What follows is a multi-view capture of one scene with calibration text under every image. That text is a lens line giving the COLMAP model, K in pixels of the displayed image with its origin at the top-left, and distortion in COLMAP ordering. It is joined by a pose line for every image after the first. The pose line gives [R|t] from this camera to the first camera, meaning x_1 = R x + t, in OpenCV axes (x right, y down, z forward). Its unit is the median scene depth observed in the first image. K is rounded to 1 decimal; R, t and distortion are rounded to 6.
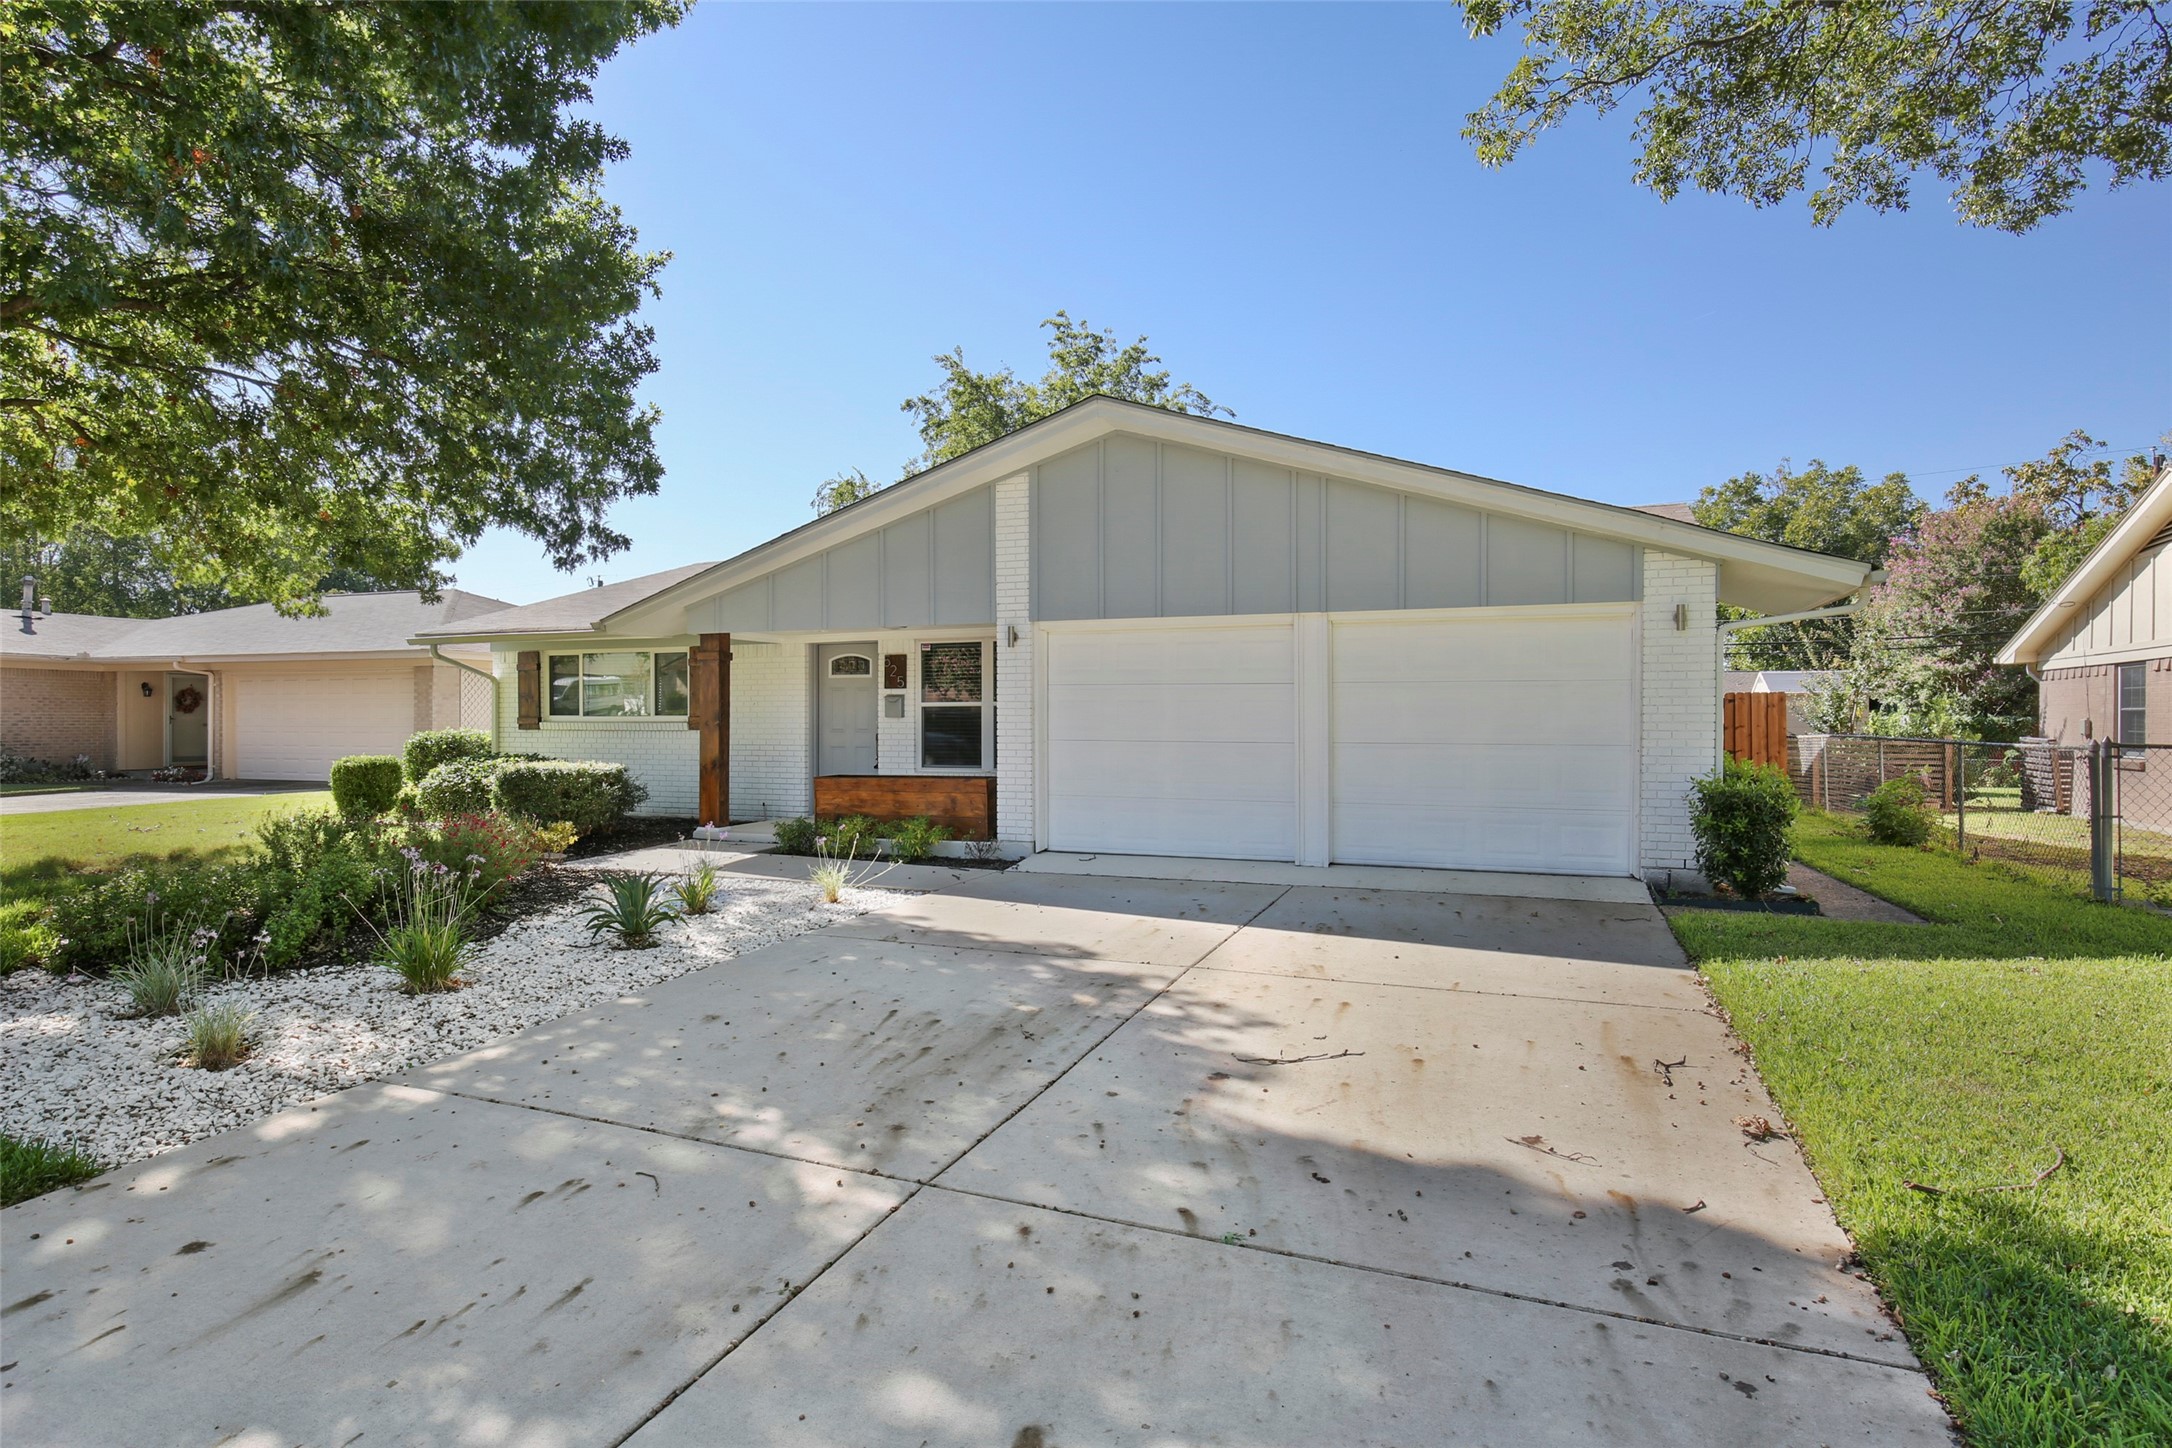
lens RADIAL K [[1157.8, 0, 1086.0], [0, 1157.8, 724.0], [0, 0, 1]] dist [-0.003255, 0.000775]
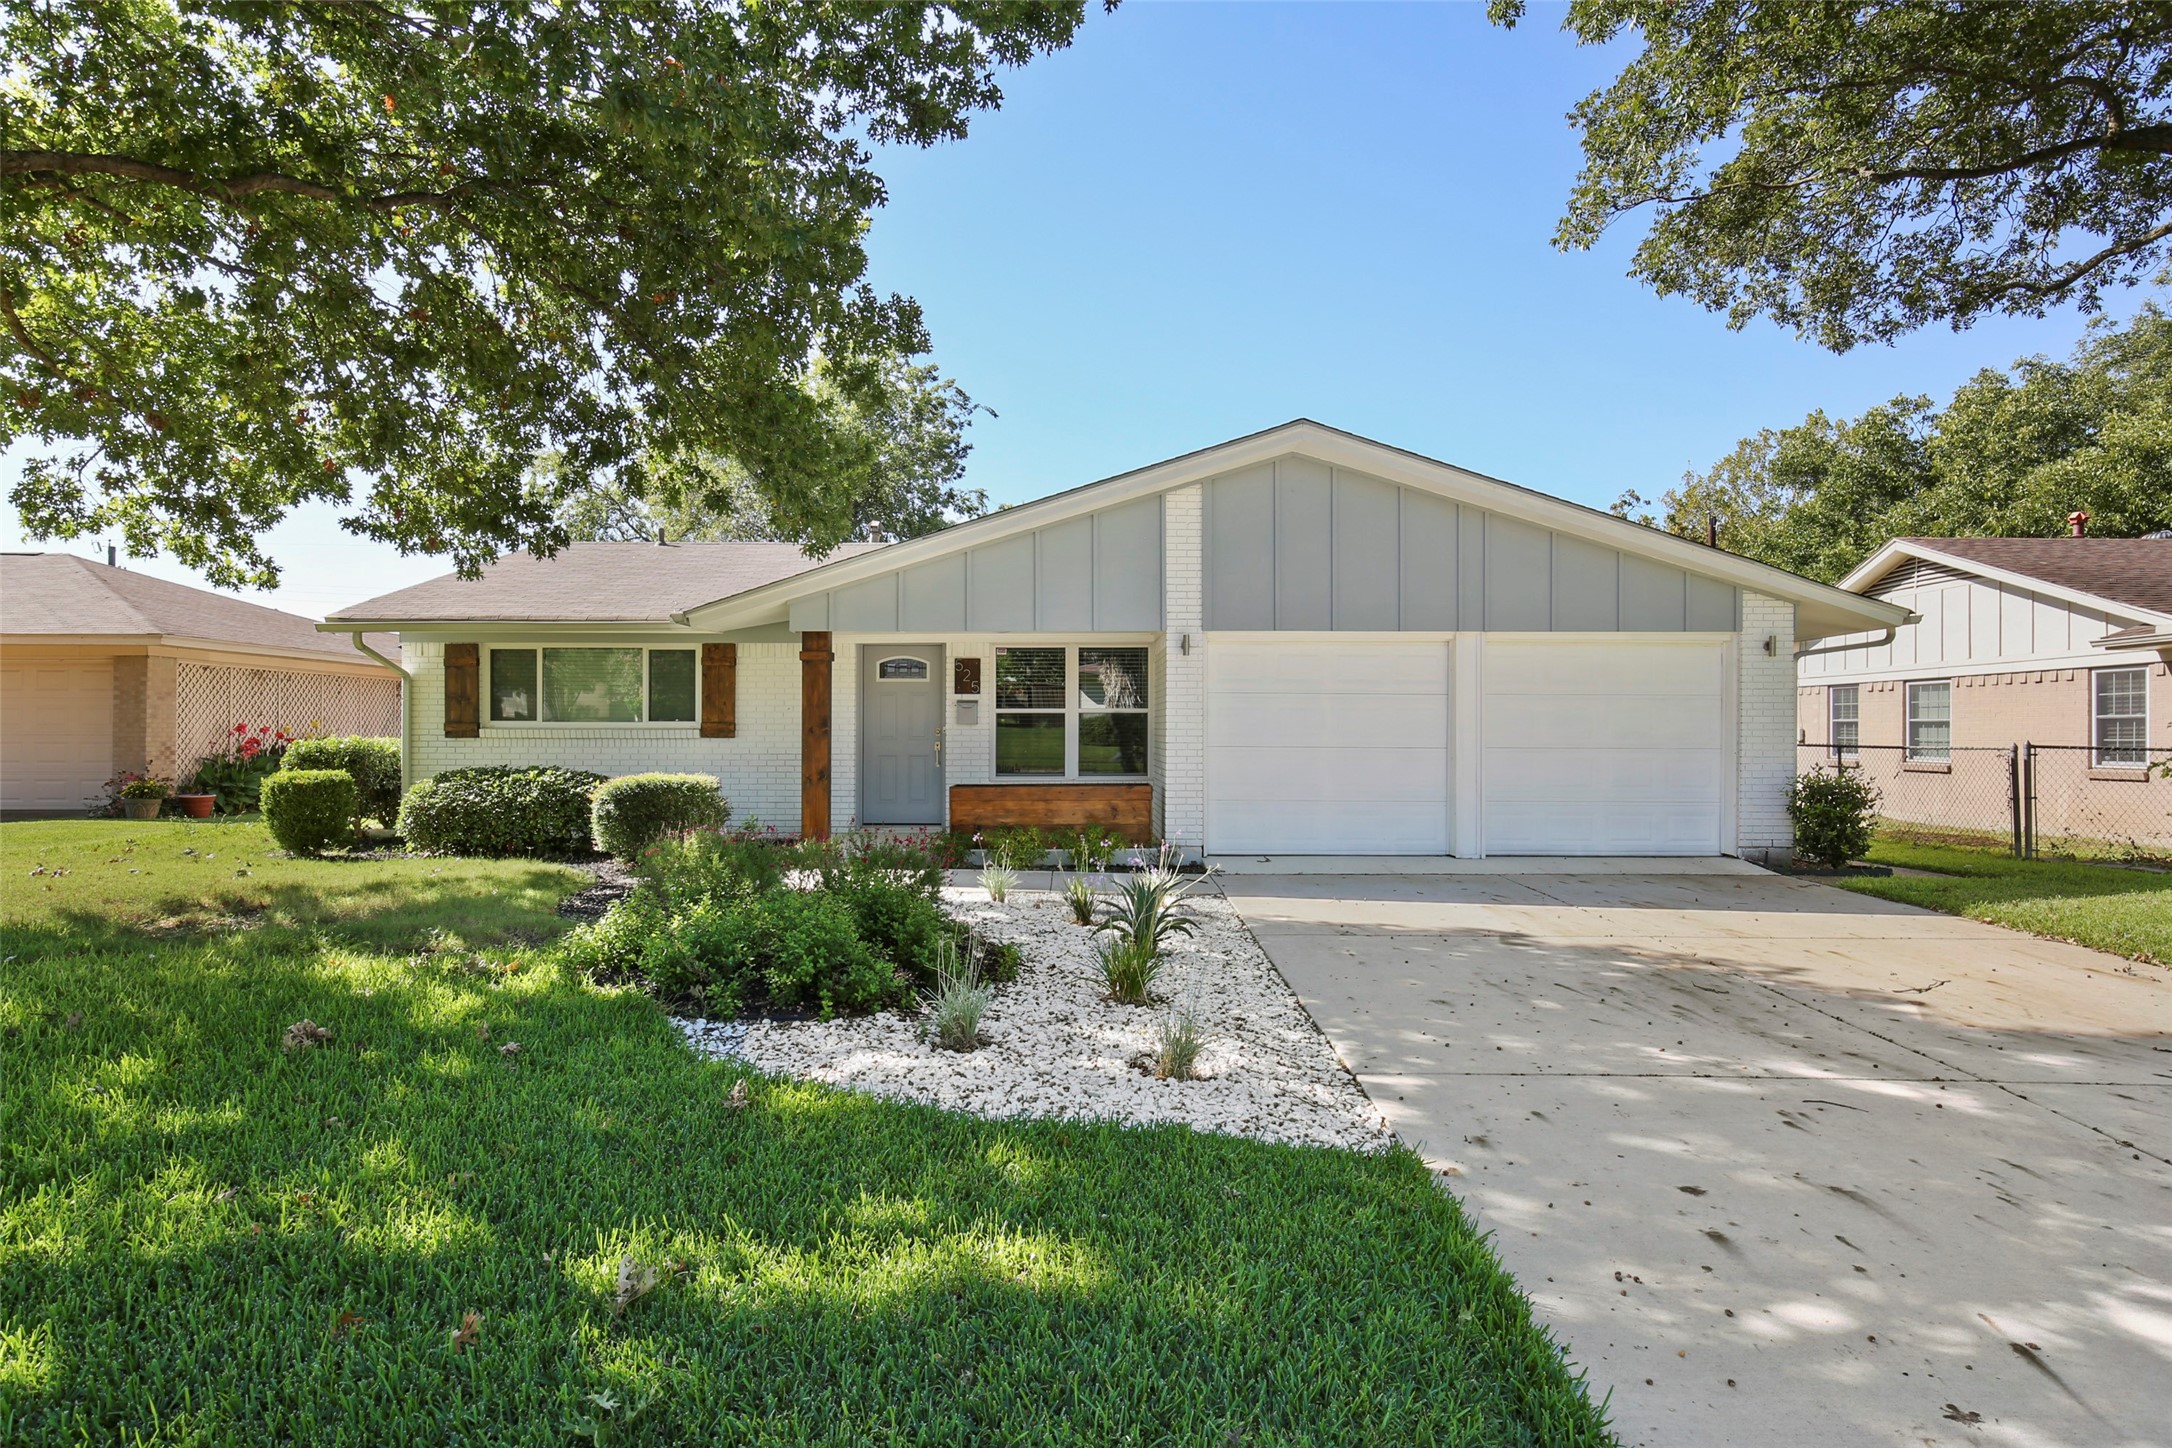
lens RADIAL K [[1227.8, 0, 1086.0], [0, 1227.8, 724.0], [0, 0, 1]] dist [-0.004050, -0.000781]
pose [[0.933189, 0.002982, 0.359372, -0.528226], [-0.000575, 0.999977, -0.006805, 0.001297], [-0.359384, 0.006144, 0.933169, 0.025675]]
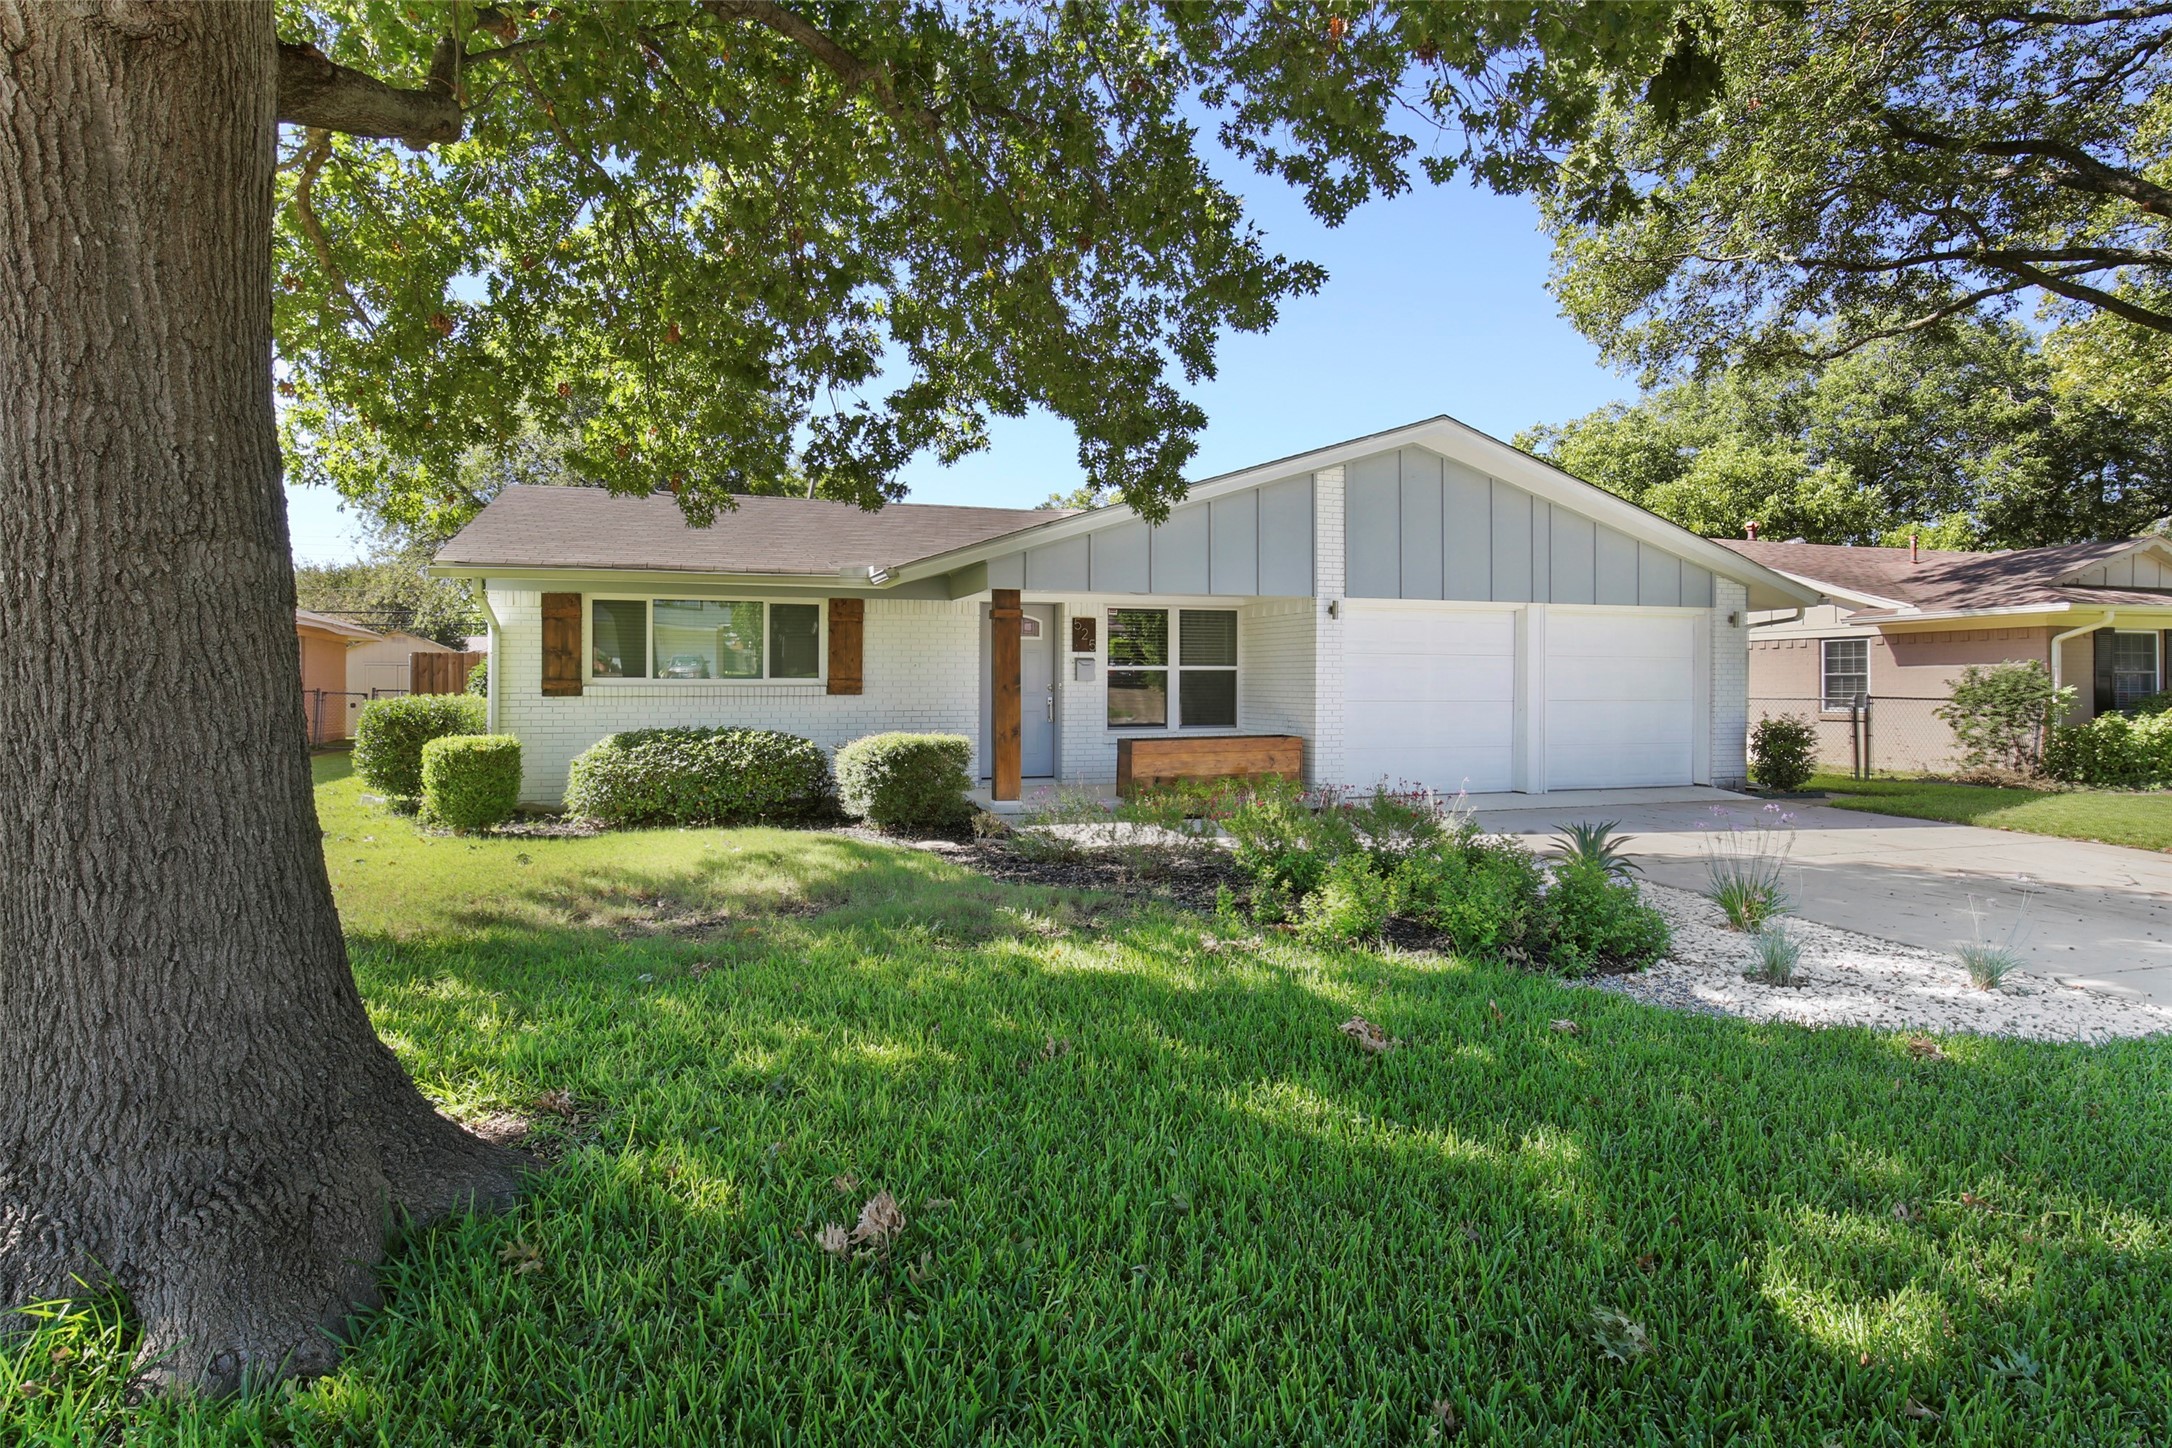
lens RADIAL K [[1104.2, 0, 1079.5], [0, 1104.2, 681.6], [0, 0, 1]] dist [-0.001748, -0.000105]
pose [[0.778143, 0.000872, 0.628087, -0.926779], [0.000968, 0.999996, -0.002588, -0.002978], [-0.628087, 0.002622, 0.778139, 0.314613]]
